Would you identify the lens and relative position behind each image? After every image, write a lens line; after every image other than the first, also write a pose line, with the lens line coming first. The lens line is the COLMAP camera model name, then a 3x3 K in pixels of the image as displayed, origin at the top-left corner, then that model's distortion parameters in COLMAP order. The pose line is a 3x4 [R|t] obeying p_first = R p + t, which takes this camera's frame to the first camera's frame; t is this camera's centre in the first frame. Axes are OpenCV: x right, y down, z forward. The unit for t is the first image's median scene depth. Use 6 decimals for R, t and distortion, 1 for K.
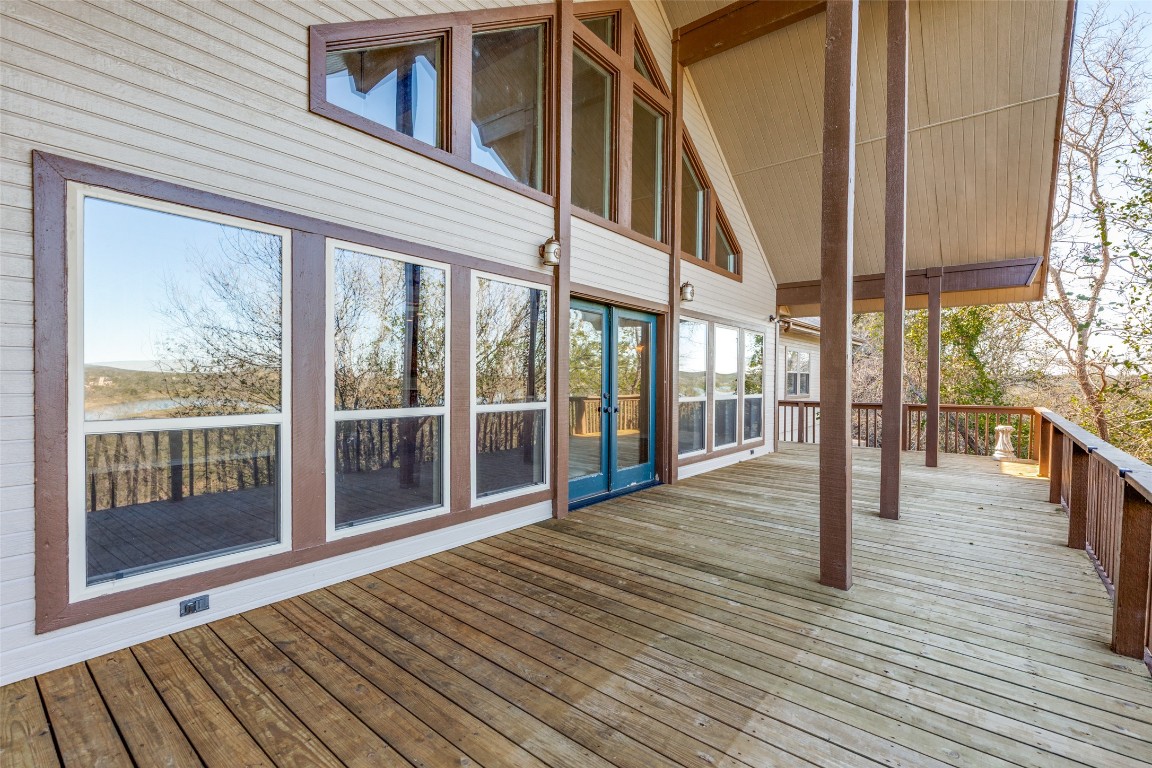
lens RADIAL K [[520.9, 0, 598.7], [0, 520.9, 382.0], [0, 0, 1]] dist [0.003632, -0.000040]
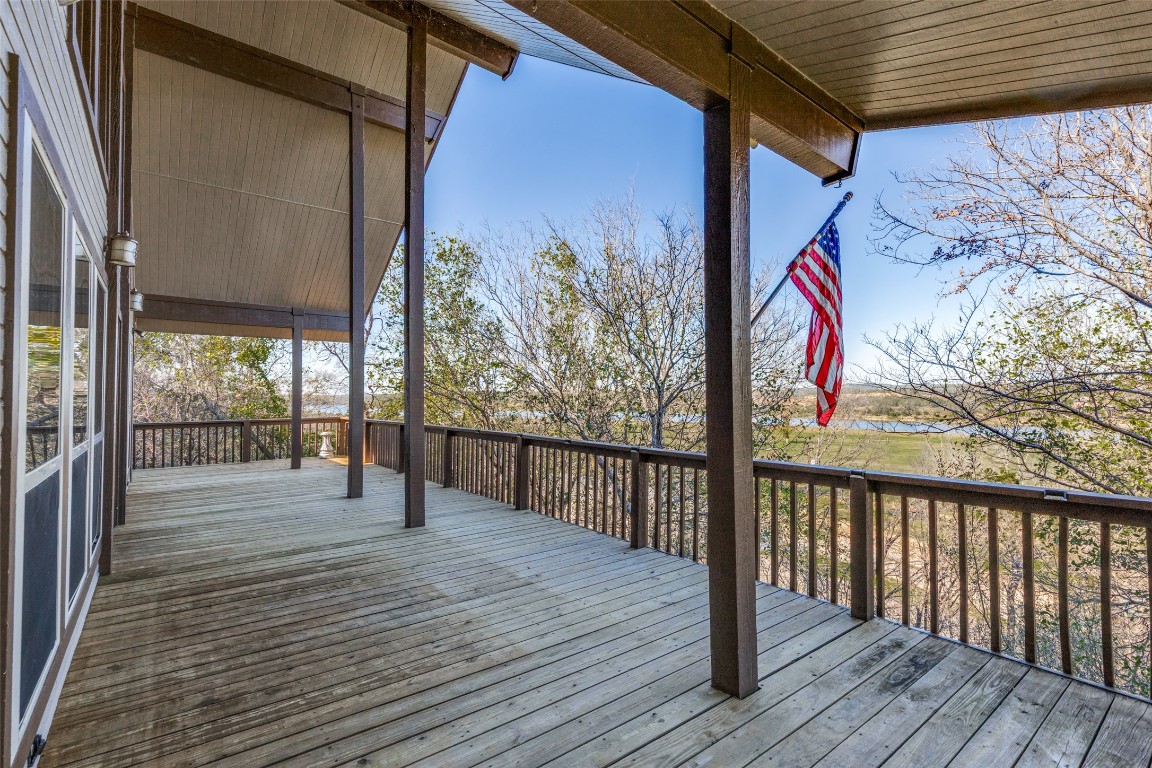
lens RADIAL K [[520.9, 0, 575.4], [0, 520.9, 389.6], [0, 0, 1]] dist [0.003632, -0.000040]
pose [[0.240493, 0.004694, 0.970640, -0.883338], [0.012603, 0.999889, -0.007958, -0.017868], [-0.970569, 0.014147, 0.240407, 0.099819]]
